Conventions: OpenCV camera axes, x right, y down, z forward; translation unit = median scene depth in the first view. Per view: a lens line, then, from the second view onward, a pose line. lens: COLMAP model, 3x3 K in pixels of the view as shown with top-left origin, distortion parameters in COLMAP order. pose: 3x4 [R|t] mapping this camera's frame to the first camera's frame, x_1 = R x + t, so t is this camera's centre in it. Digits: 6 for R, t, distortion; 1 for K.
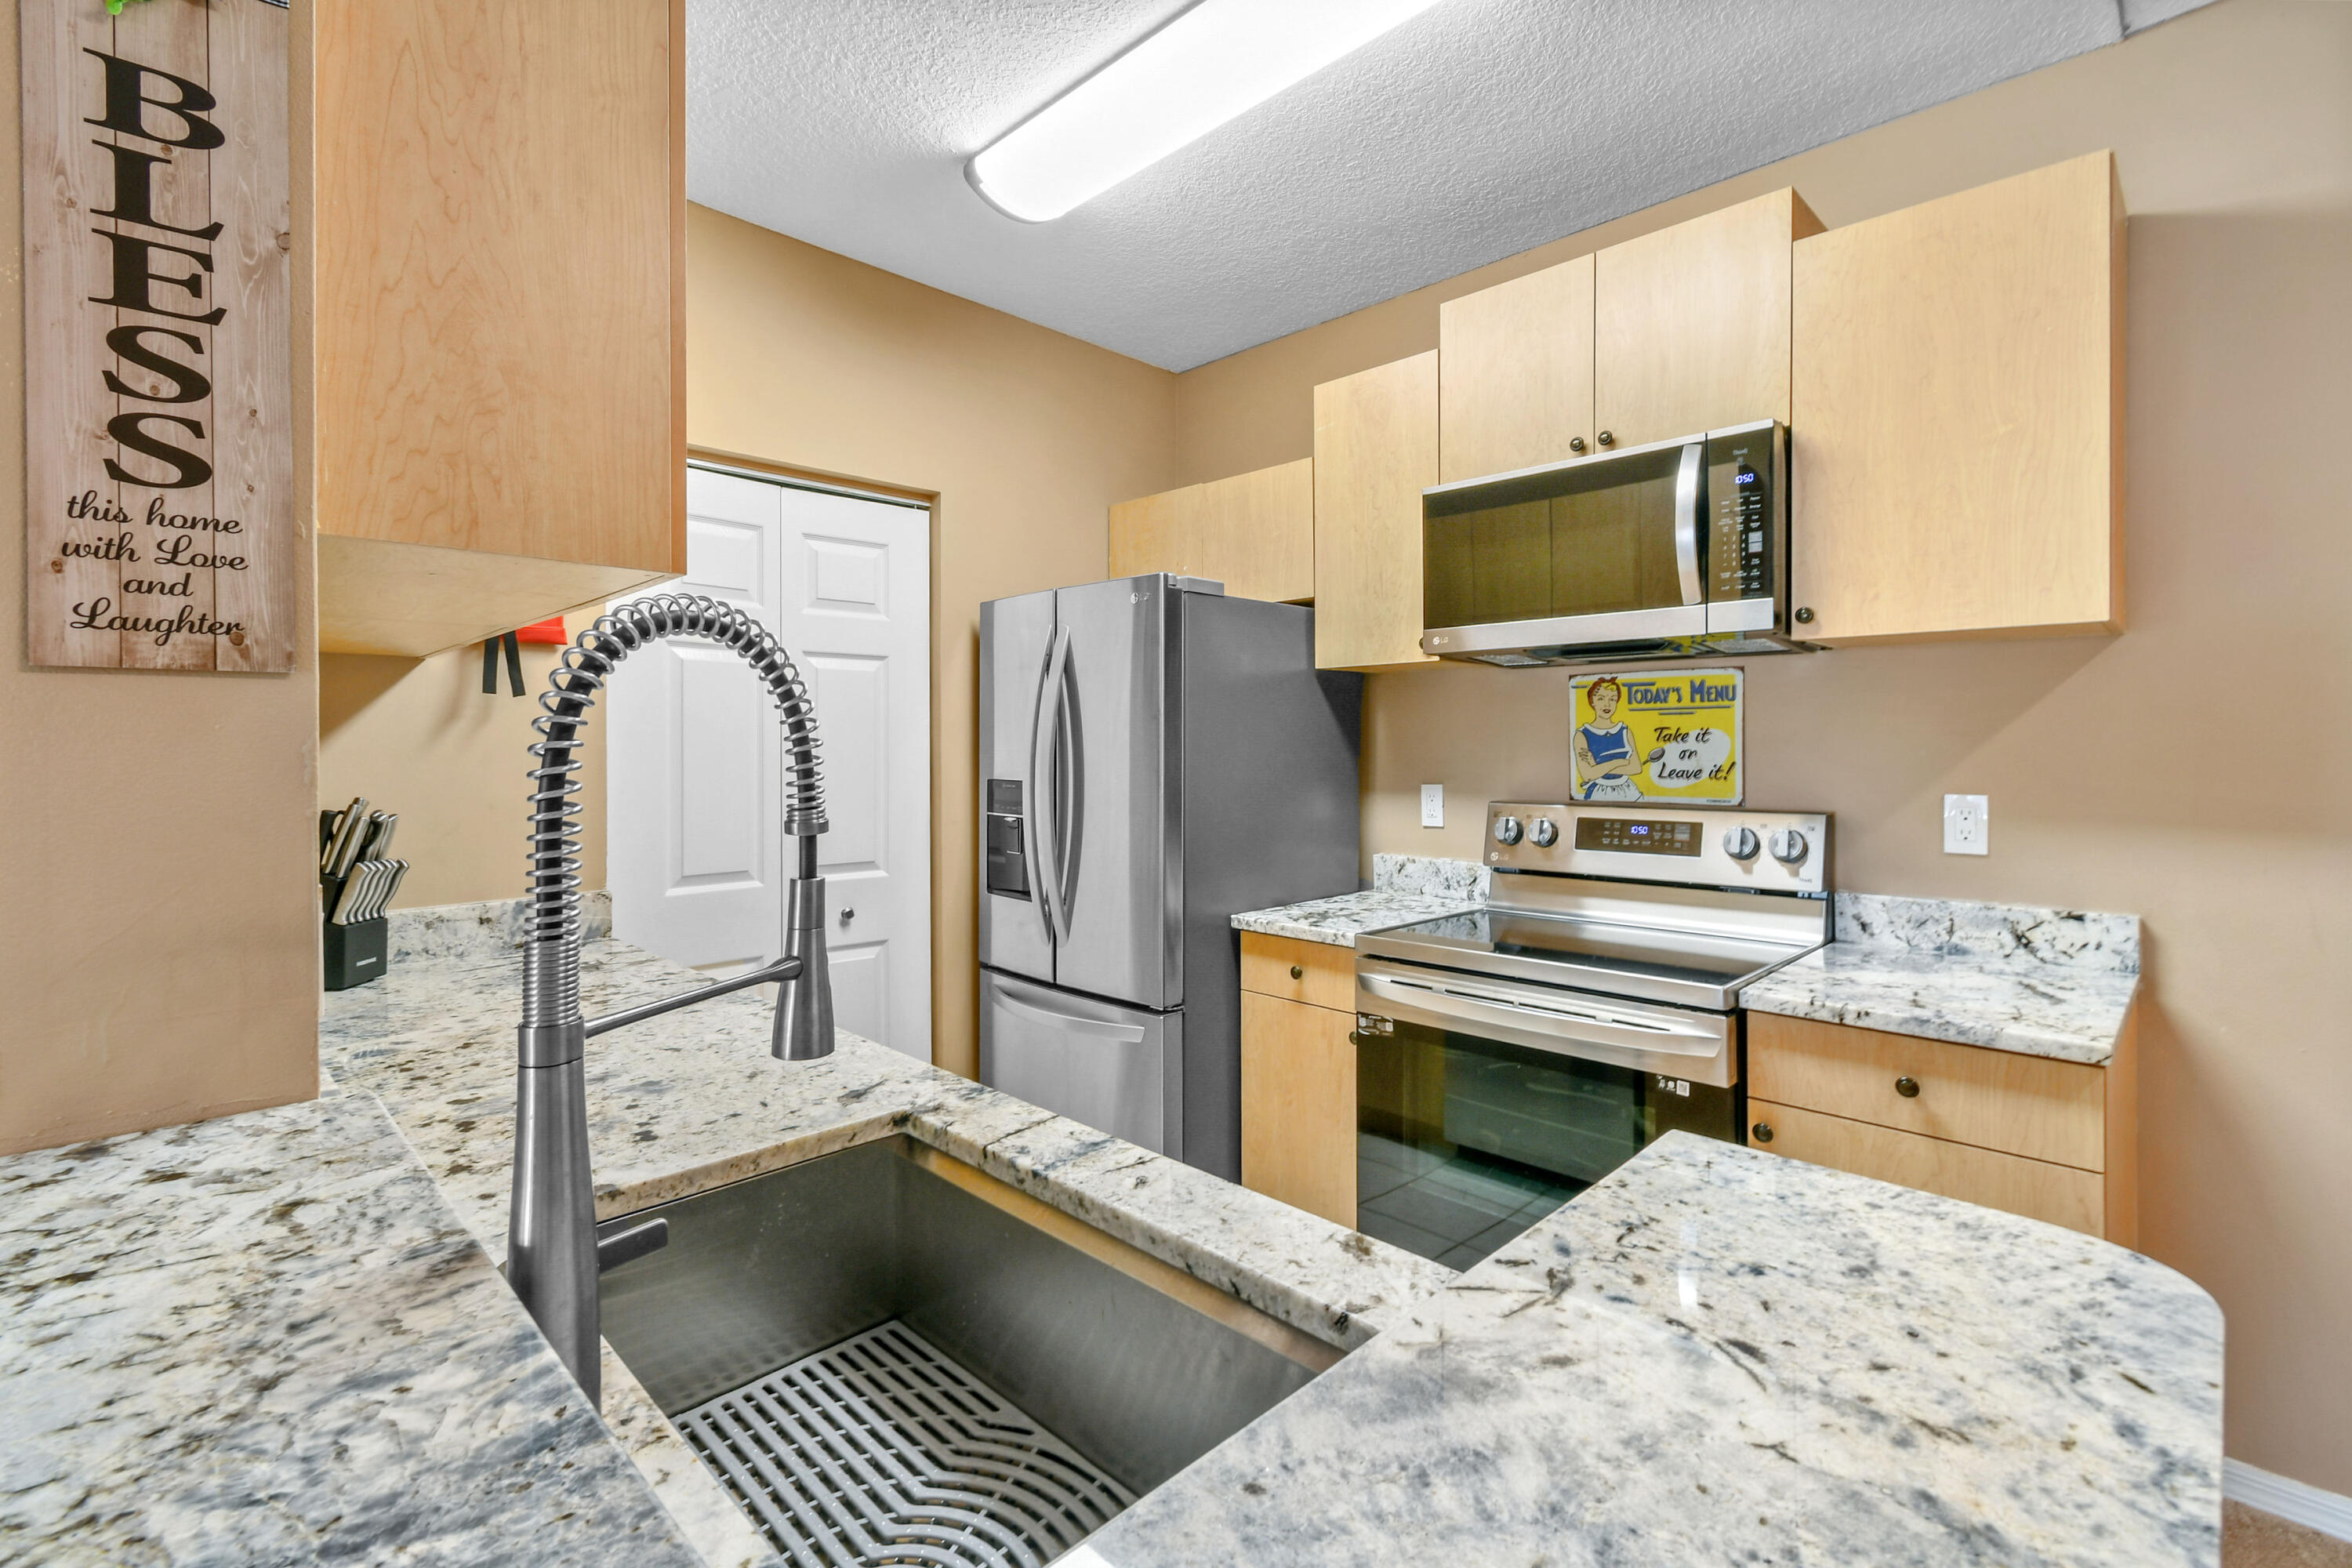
lens RADIAL K [[1057.3, 0, 1159.7], [0, 1057.3, 741.5], [0, 0, 1]] dist [0.009738, -0.005885]
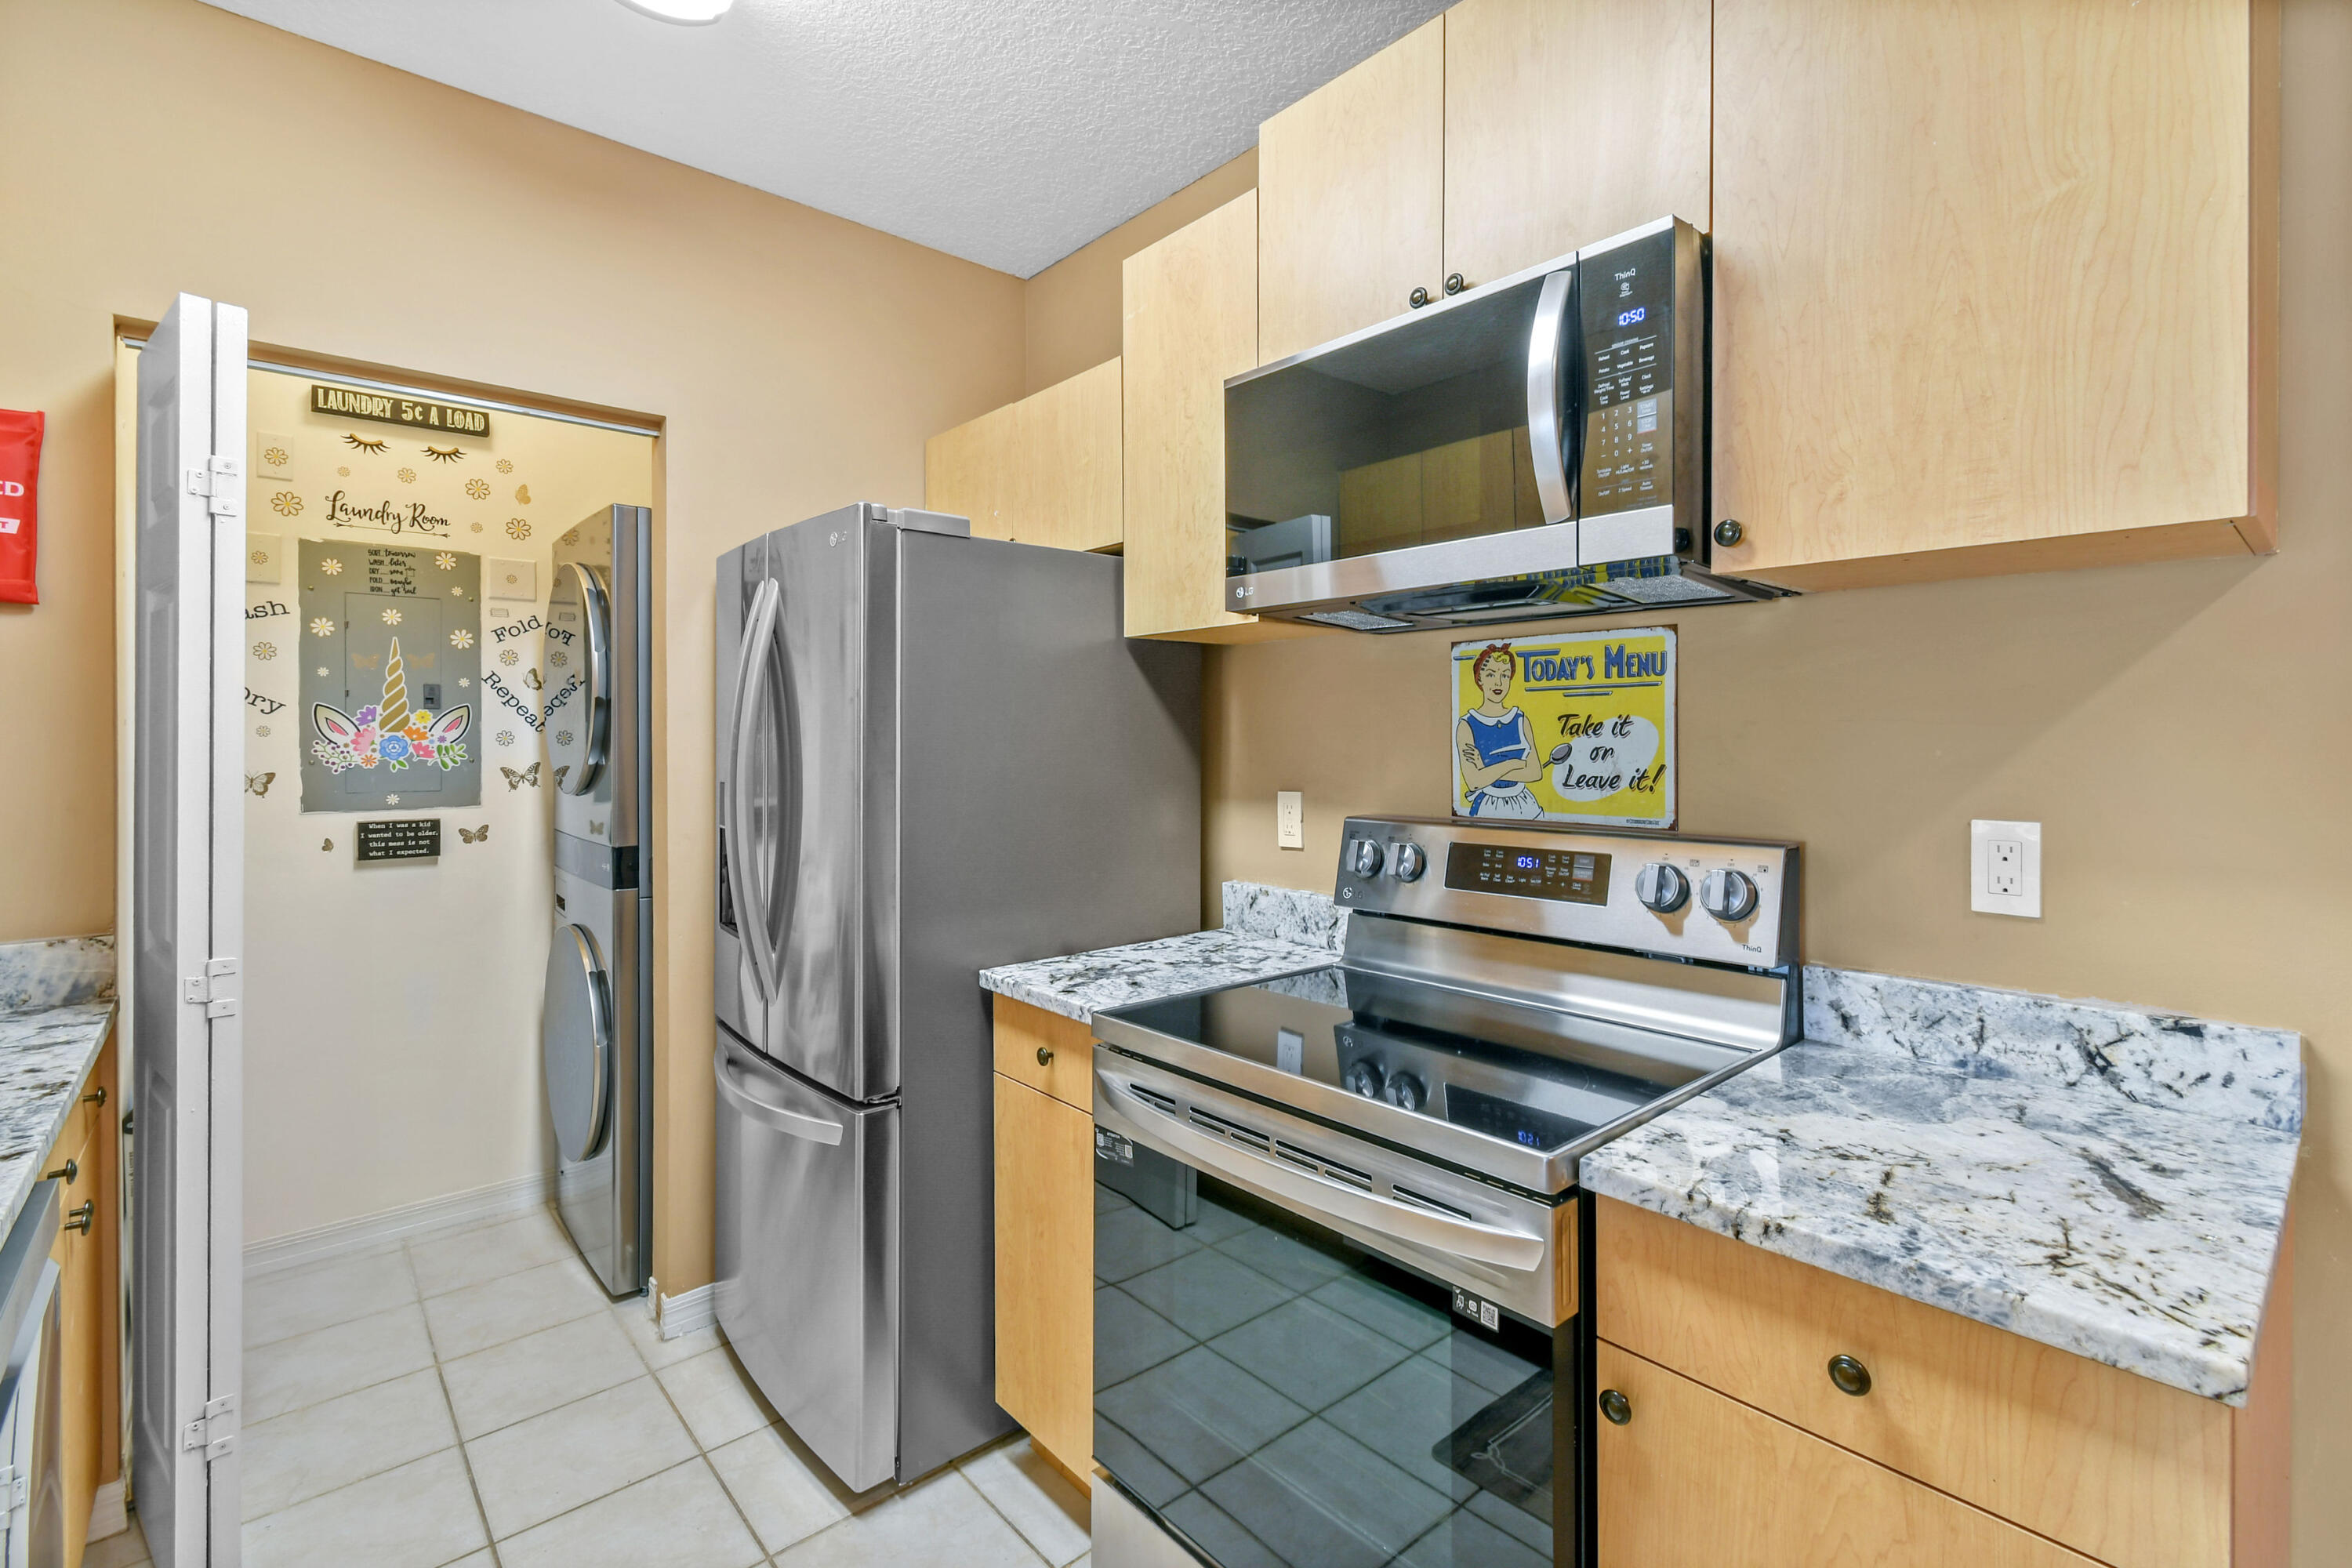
lens RADIAL K [[1057.3, 0, 1169.3], [0, 1057.3, 735.3], [0, 0, 1]] dist [0.009738, -0.005885]
pose [[0.997798, 0.000138, -0.066331, 0.313501], [0.000070, 0.999995, 0.003125, -0.002322], [0.066332, -0.003123, 0.997793, 0.347642]]
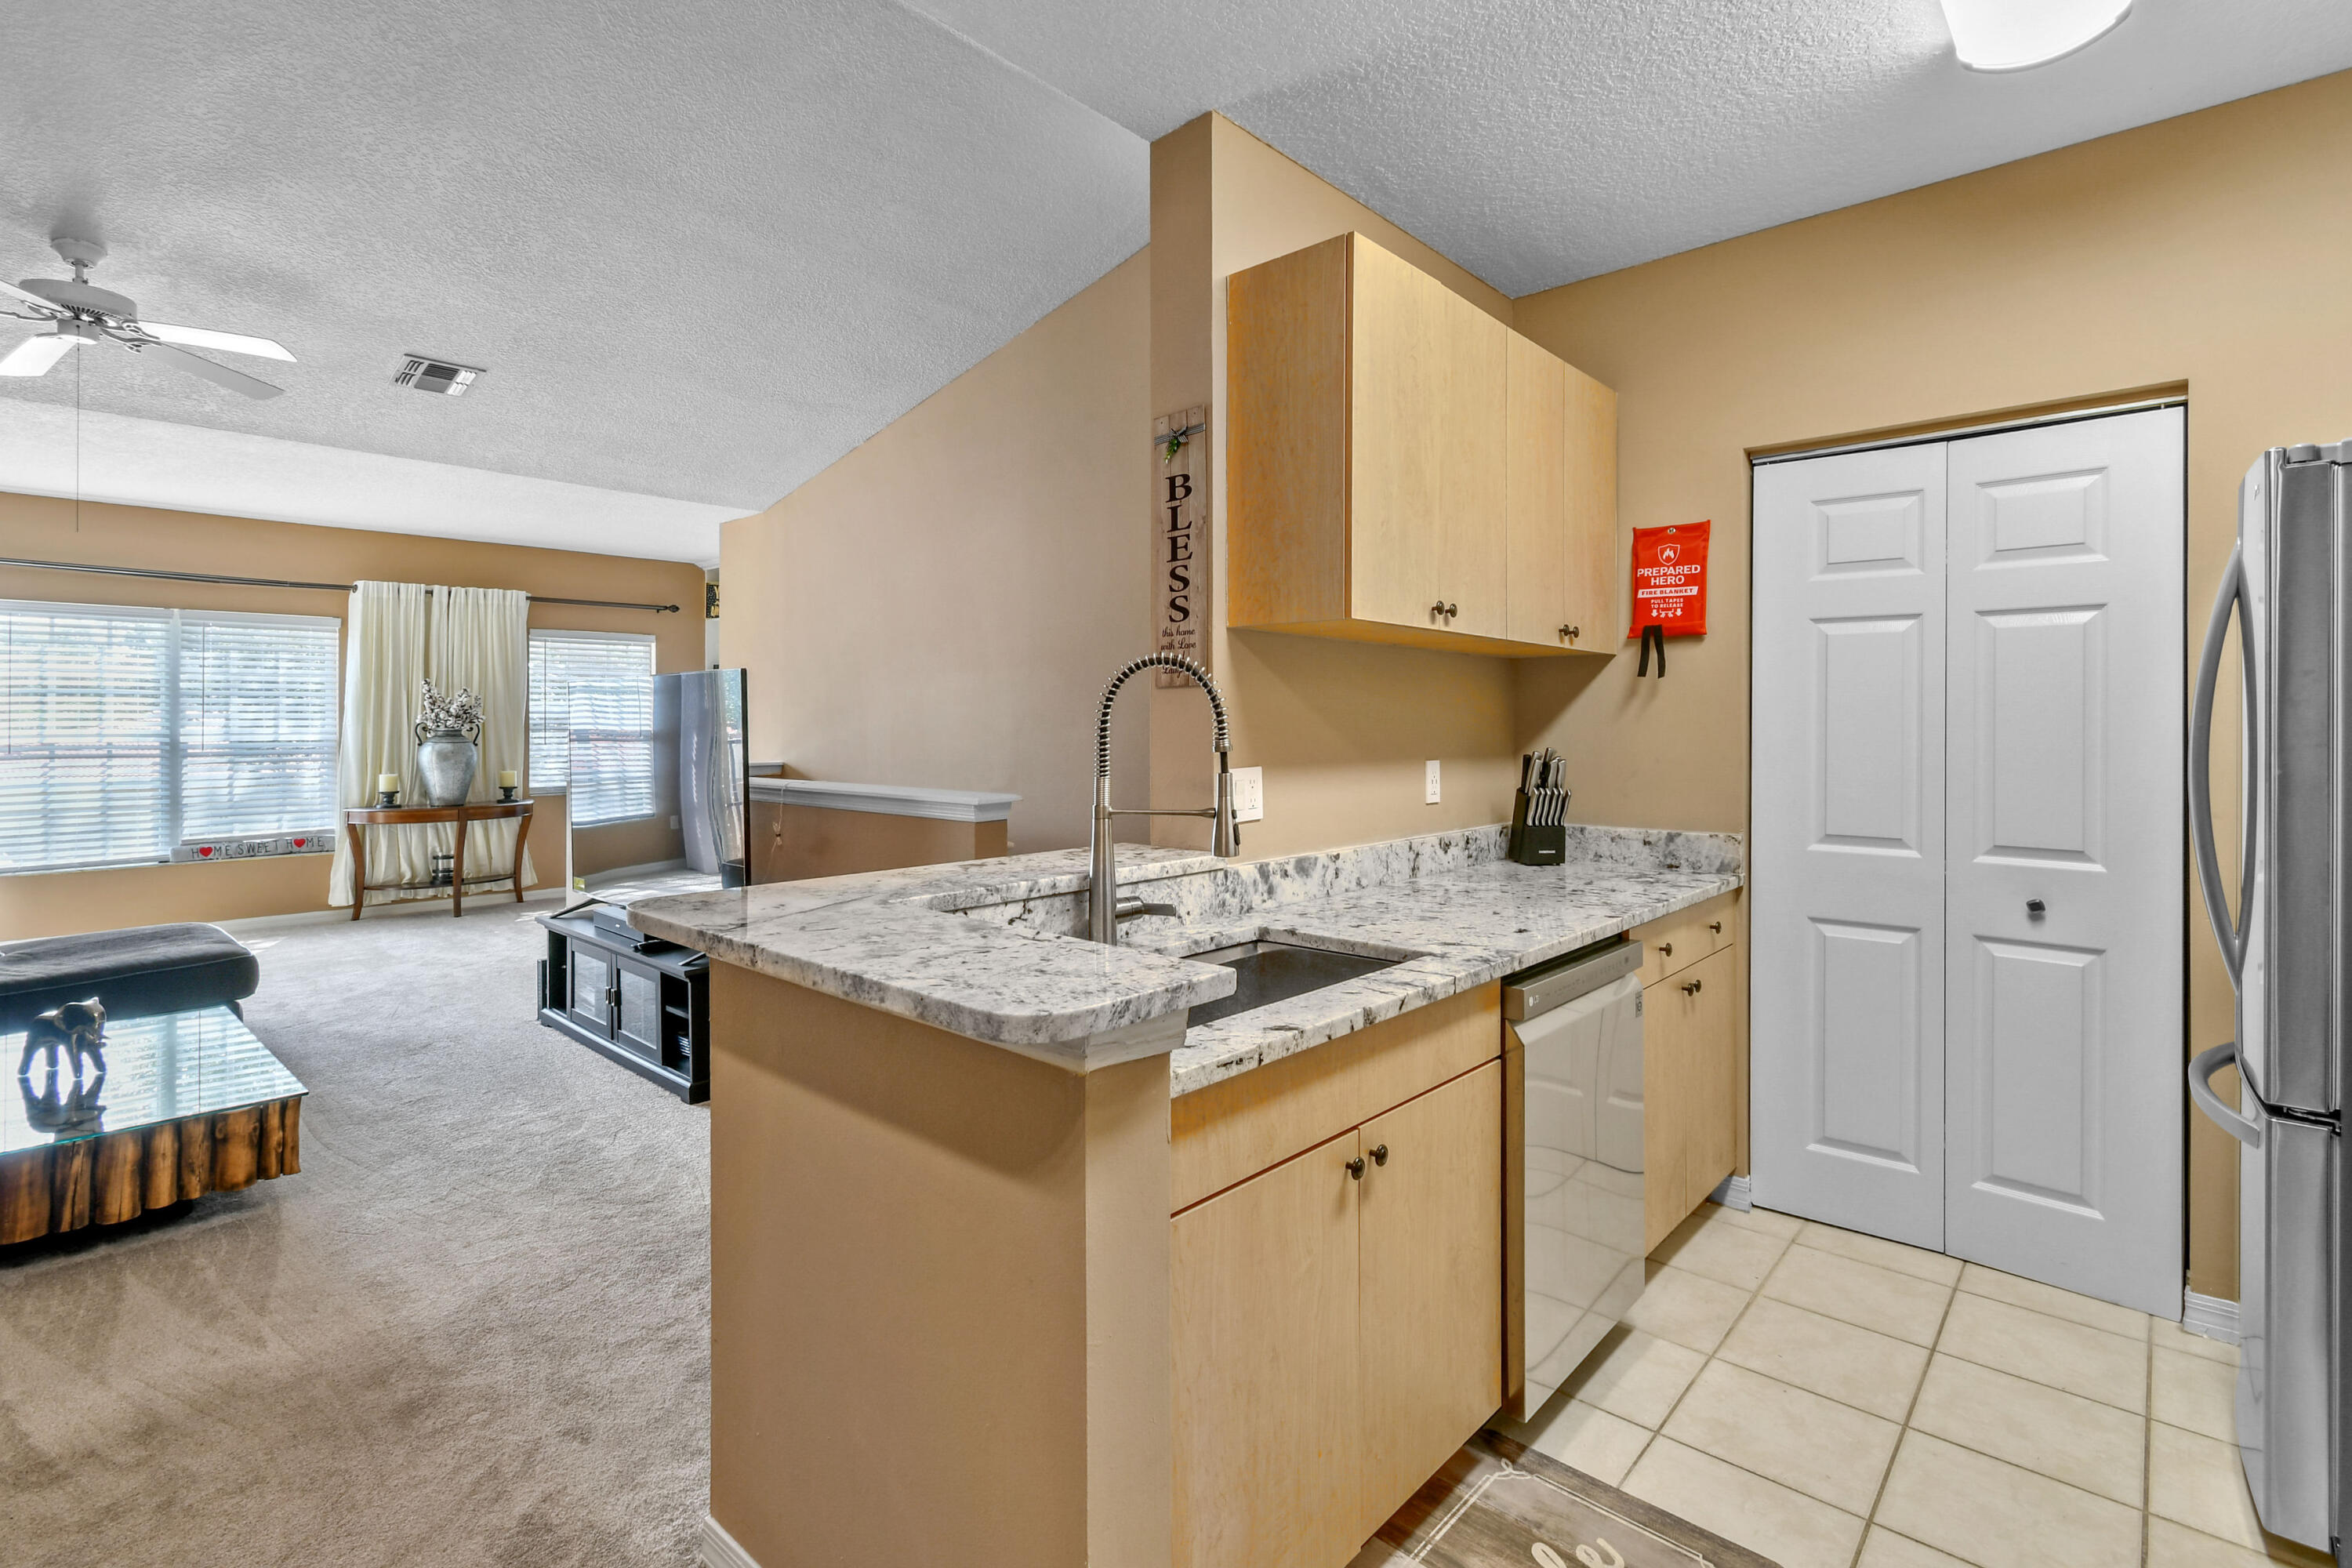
lens RADIAL K [[1057.3, 0, 1149.1], [0, 1057.3, 716.8], [0, 0, 1]] dist [0.009738, -0.005885]
pose [[0.036693, -0.004406, -0.999317, 0.757376], [0.003505, 0.999985, -0.004281, 0.010524], [0.999320, -0.003346, 0.036708, 0.328726]]
